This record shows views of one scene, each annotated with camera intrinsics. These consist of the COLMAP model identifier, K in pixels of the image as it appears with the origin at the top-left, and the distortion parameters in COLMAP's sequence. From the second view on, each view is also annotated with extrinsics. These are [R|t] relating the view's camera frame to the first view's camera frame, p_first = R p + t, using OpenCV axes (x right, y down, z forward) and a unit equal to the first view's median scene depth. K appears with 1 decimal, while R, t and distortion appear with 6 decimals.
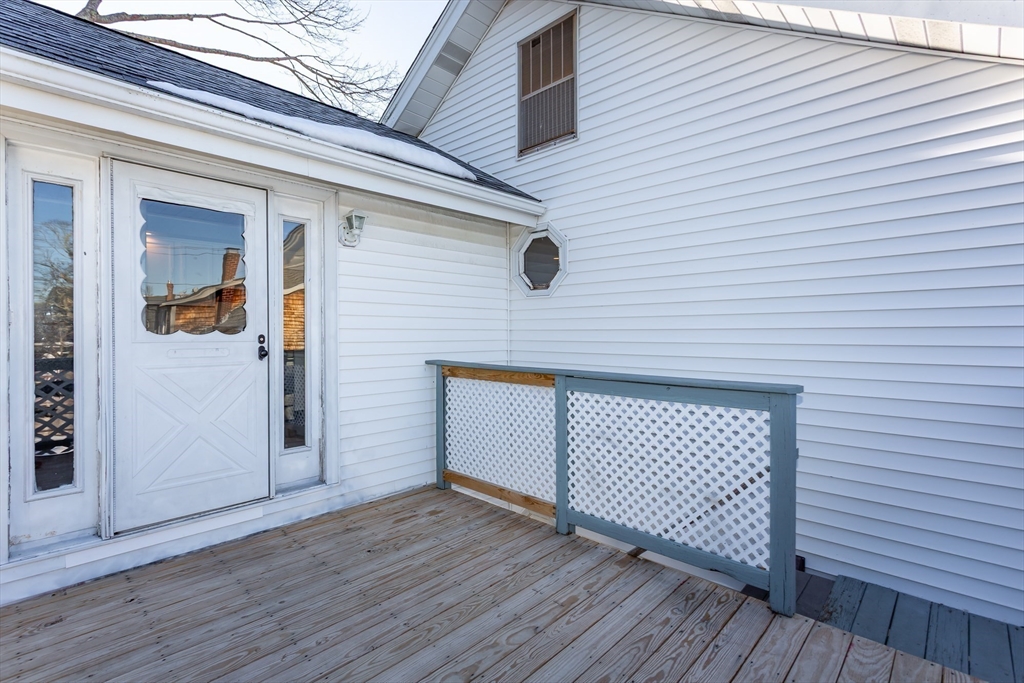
lens RADIAL K [[490.0, 0, 511.3], [0, 490.0, 337.3], [0, 0, 1]] dist [-0.000493, 0.002109]
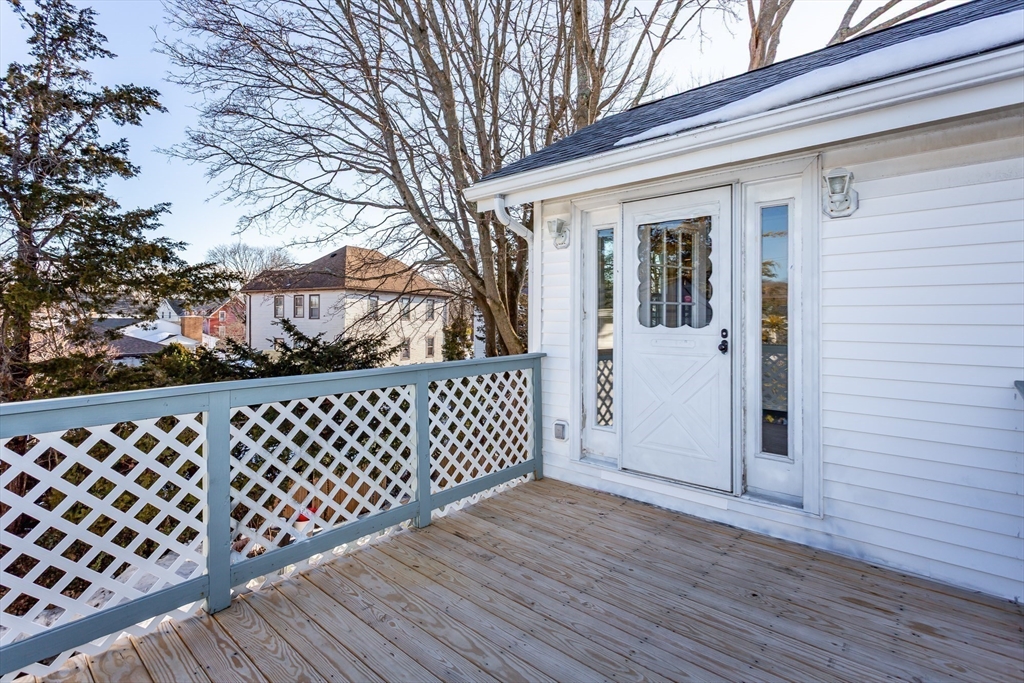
lens RADIAL K [[490.0, 0, 508.2], [0, 490.0, 316.8], [0, 0, 1]] dist [-0.000493, 0.002109]
pose [[0.030616, -0.001433, -0.999530, 0.490262], [-0.014241, 0.999897, -0.001870, -0.022210], [0.999430, 0.014291, 0.030592, 0.521791]]
